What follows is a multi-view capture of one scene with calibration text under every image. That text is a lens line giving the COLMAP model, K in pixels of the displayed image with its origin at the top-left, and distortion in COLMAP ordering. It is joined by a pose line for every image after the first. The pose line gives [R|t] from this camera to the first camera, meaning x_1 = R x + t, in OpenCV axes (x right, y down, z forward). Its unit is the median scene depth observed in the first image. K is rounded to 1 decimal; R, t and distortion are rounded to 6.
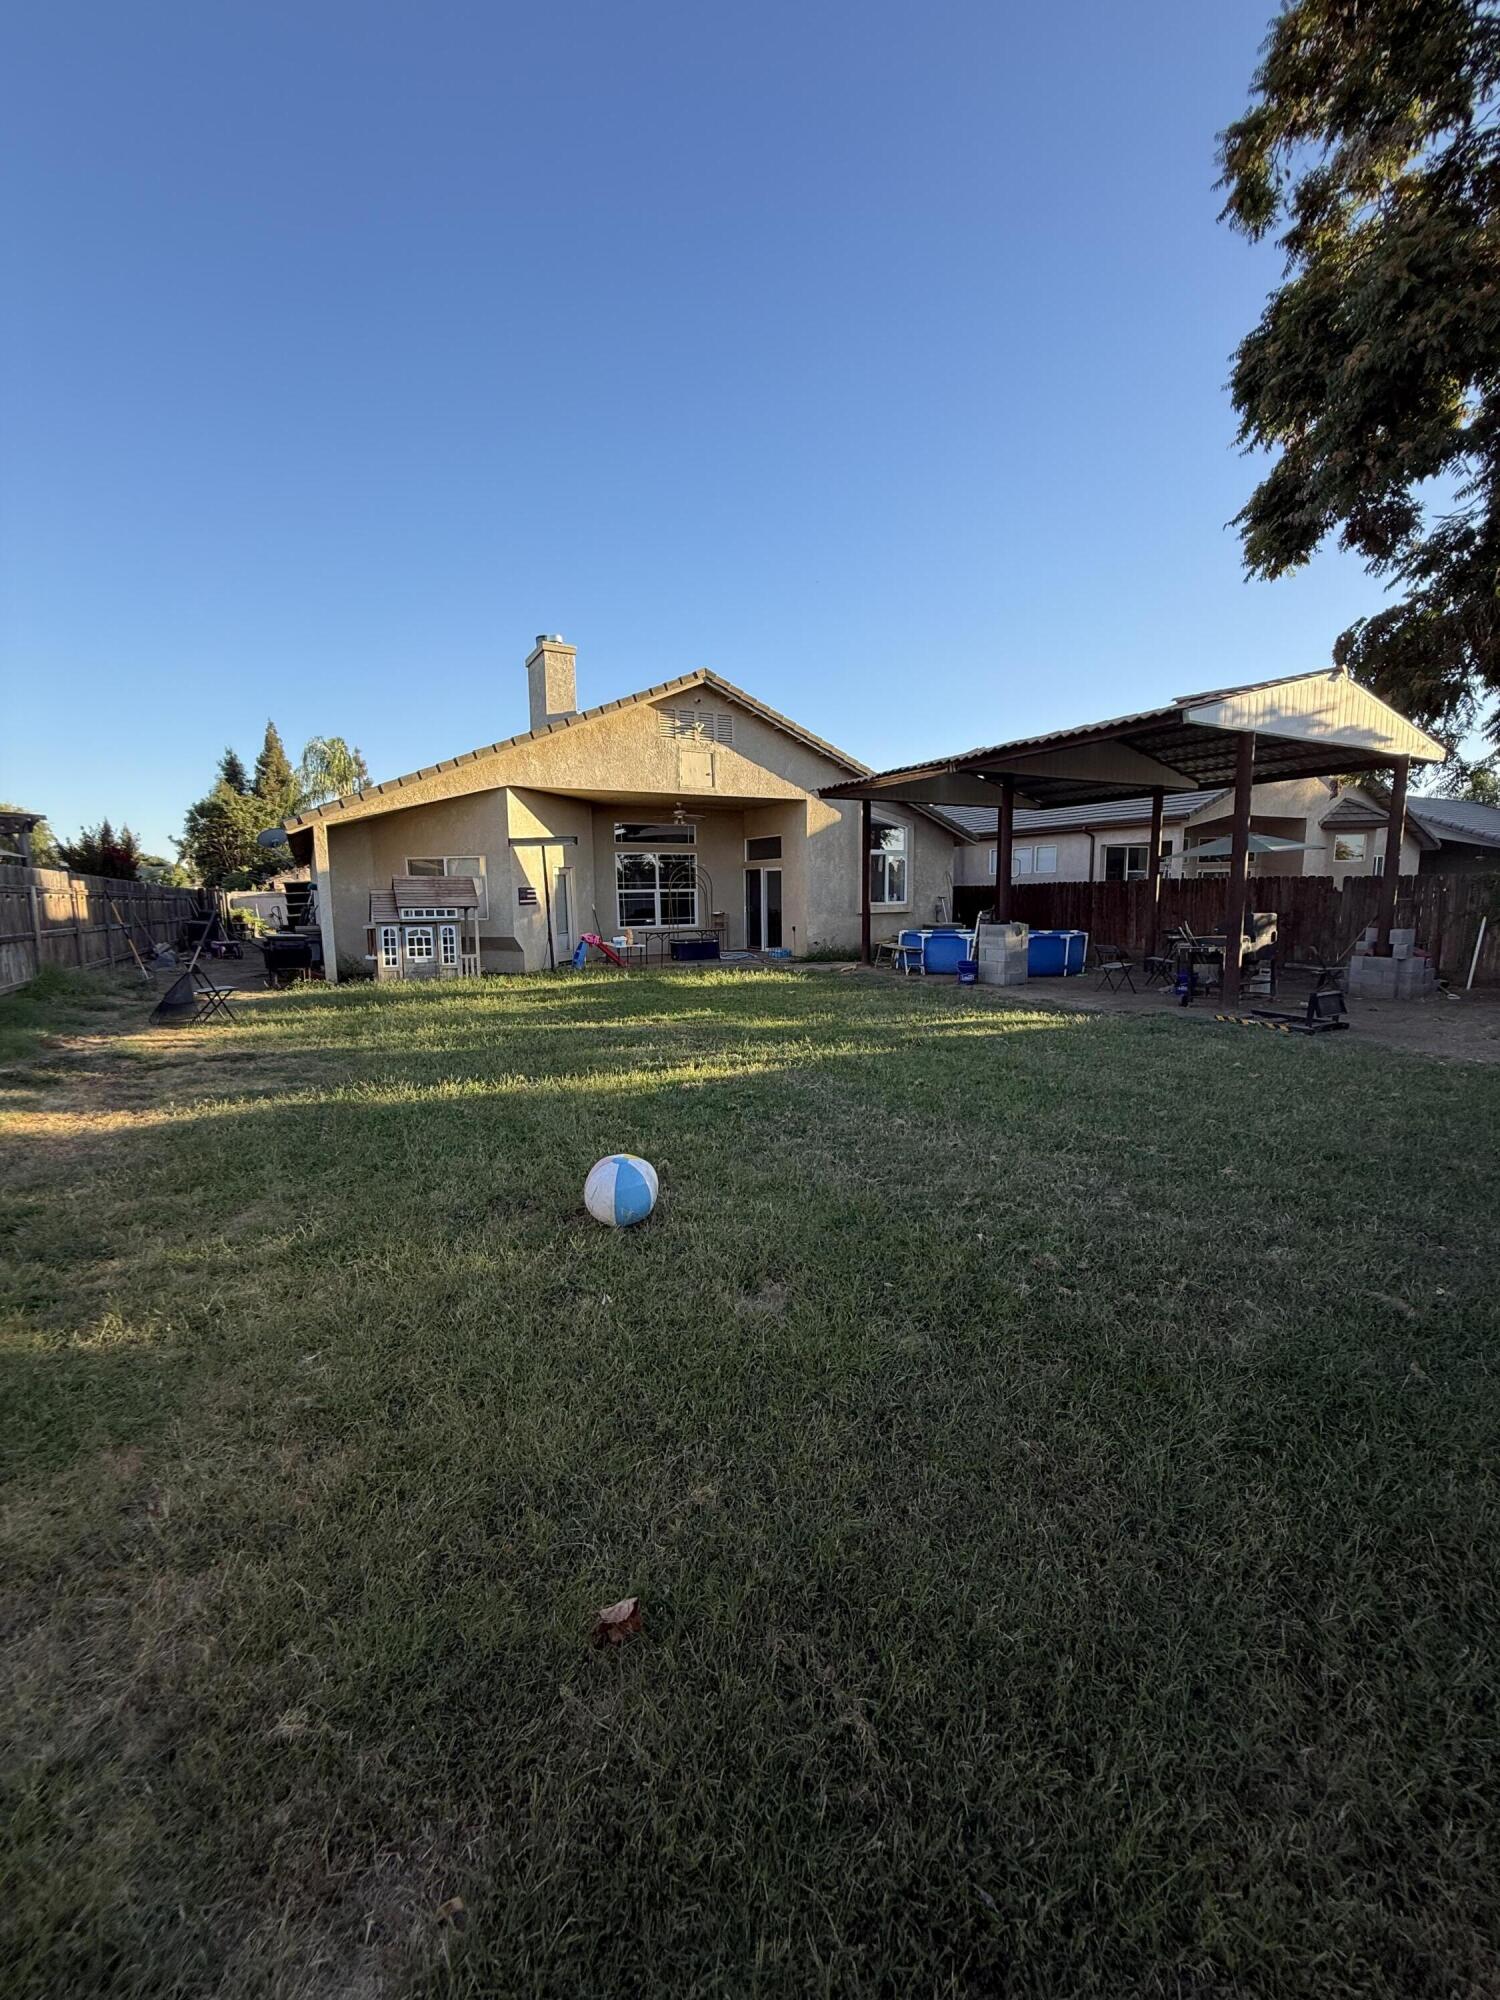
lens RADIAL K [[795.5, 0, 745.1], [0, 795.5, 996.7], [0, 0, 1]] dist [0.000261, 0.000209]
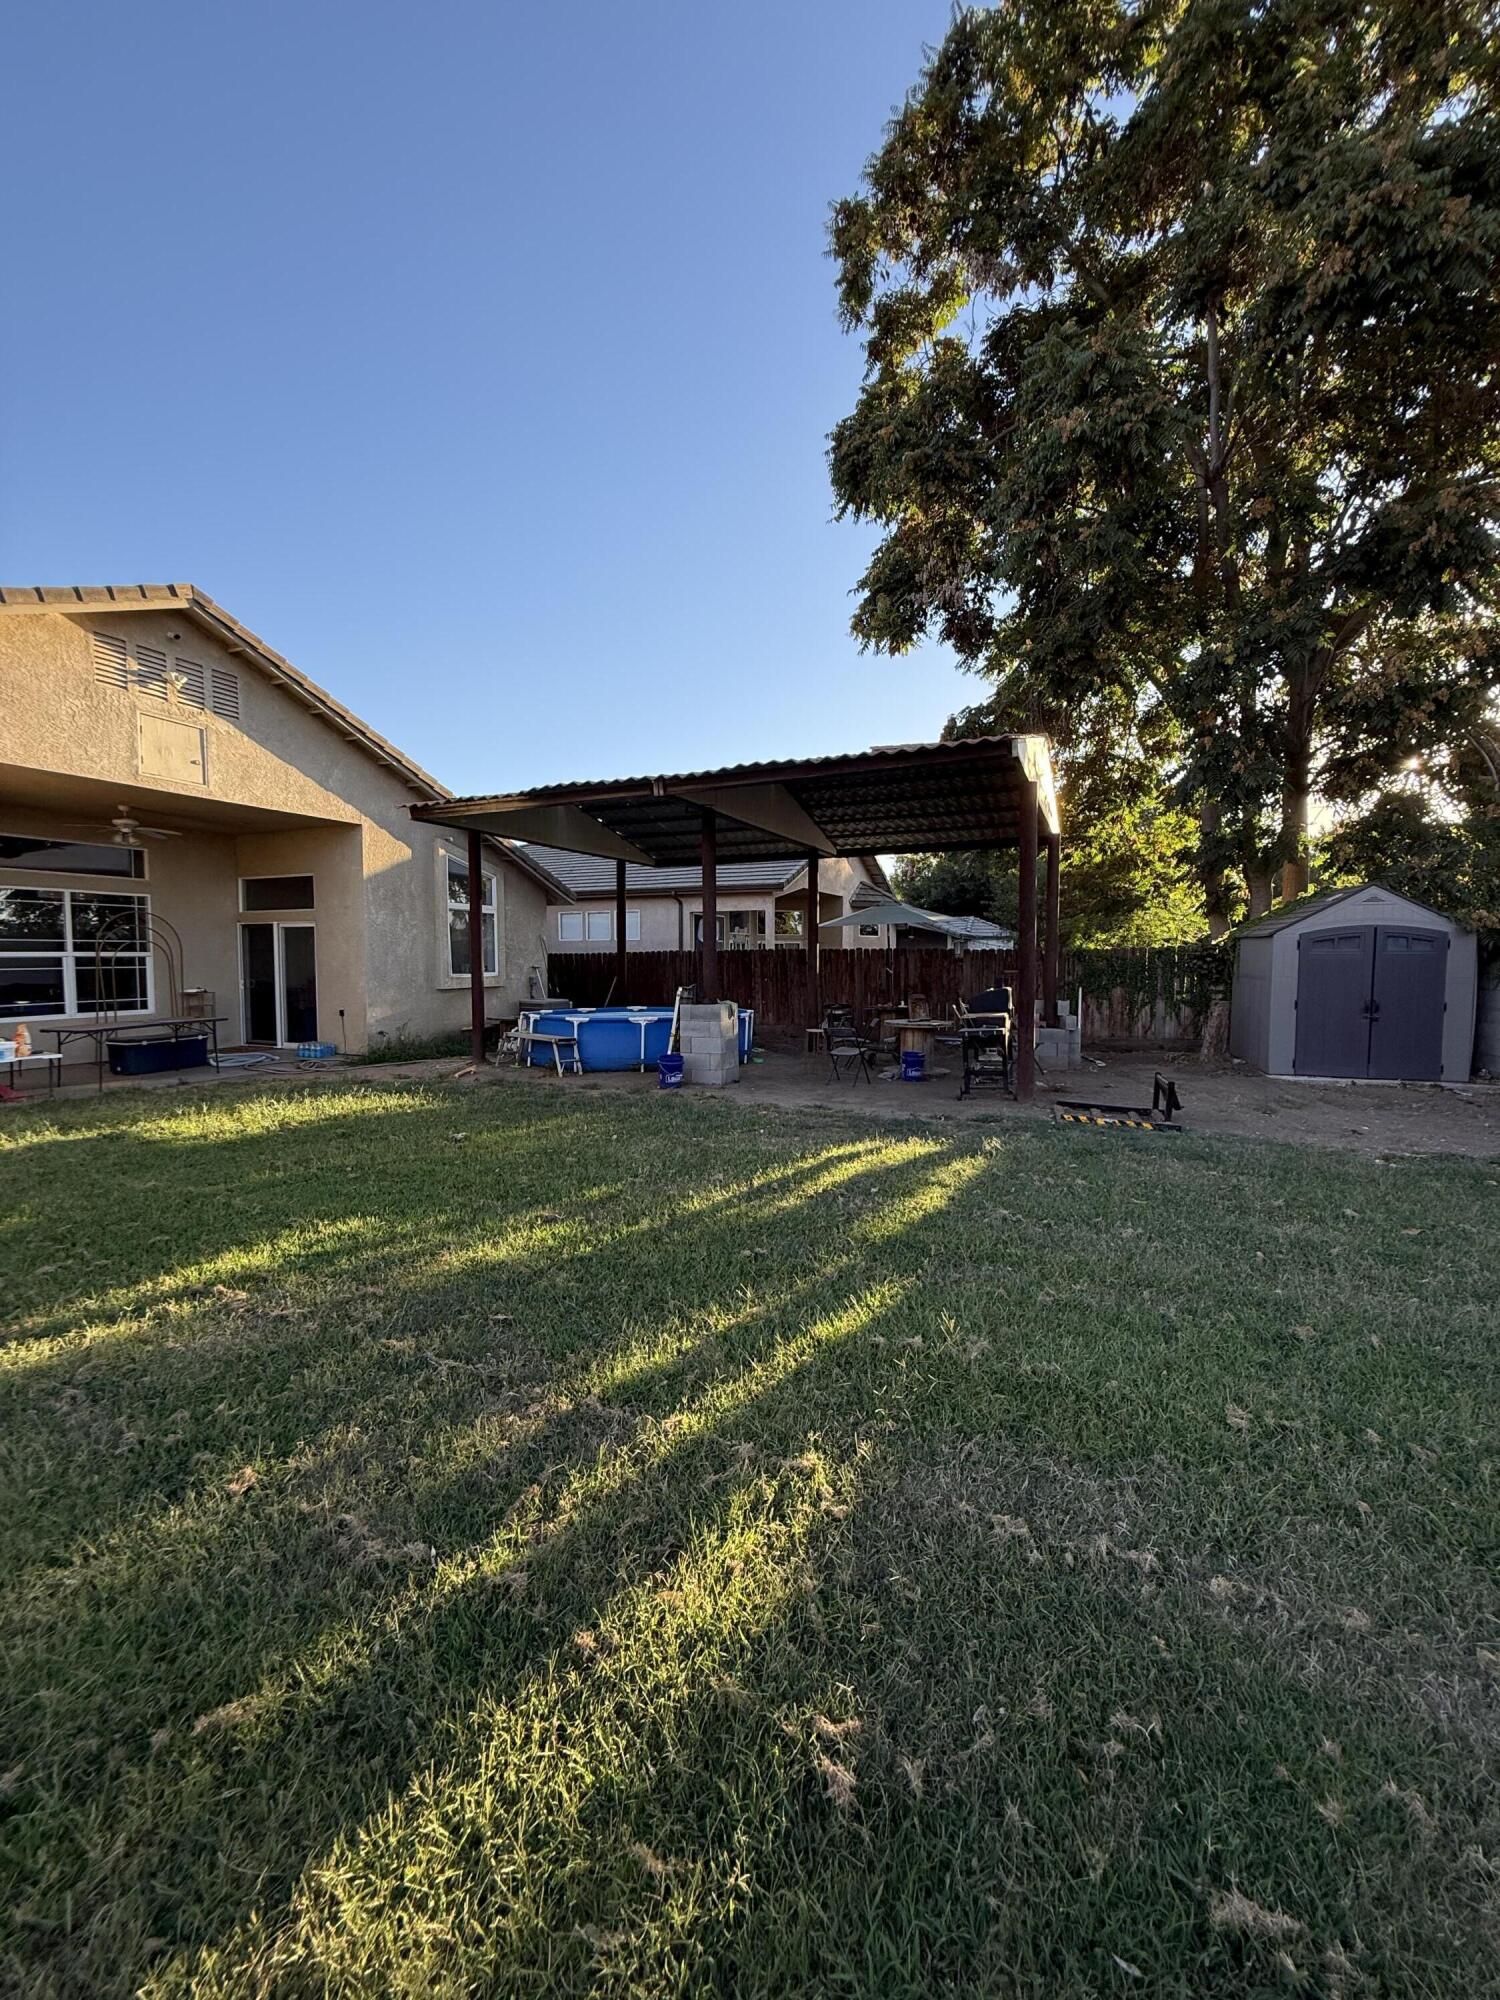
lens RADIAL K [[795.5, 0, 745.1], [0, 795.5, 996.7], [0, 0, 1]] dist [0.000261, 0.000209]
pose [[0.795185, -0.018231, 0.606093, -0.139489], [0.070619, 0.995530, -0.062706, -0.061756], [-0.602241, 0.092665, 0.792918, 0.488241]]
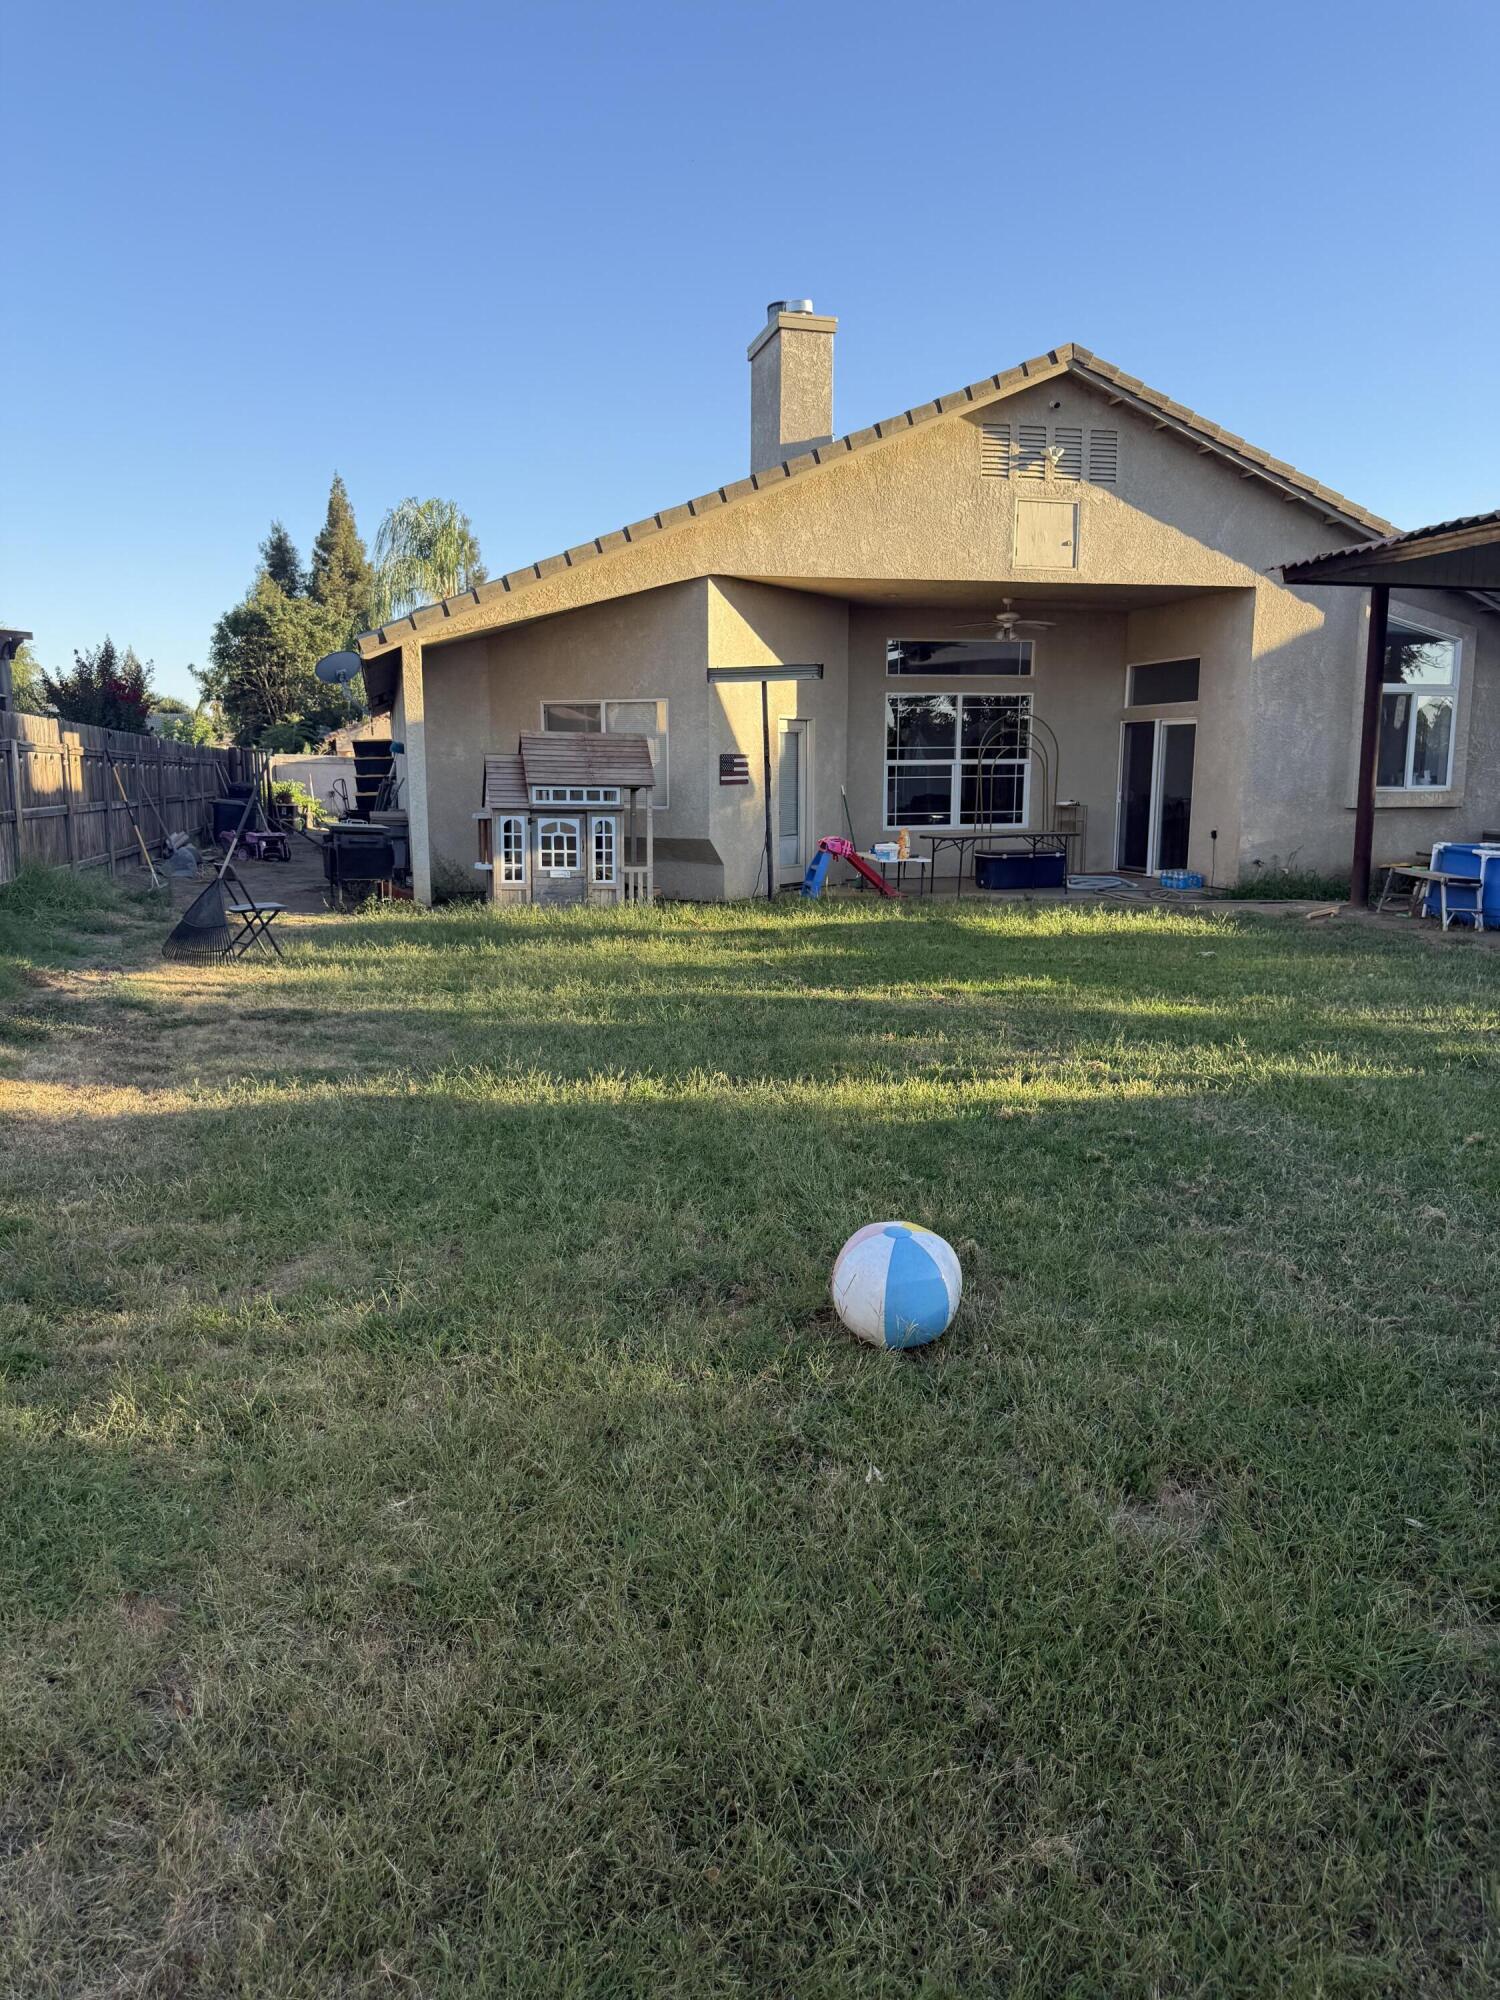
lens RADIAL K [[1394.5, 0, 738.8], [0, 1394.5, 1004.6], [0, 0, 1]] dist [0.167280, -0.354964]
pose [[0.967287, 0.054205, -0.247824, -0.009680], [-0.044786, 0.998049, 0.043492, 0.001814], [0.249698, -0.030970, 0.967828, 0.002555]]
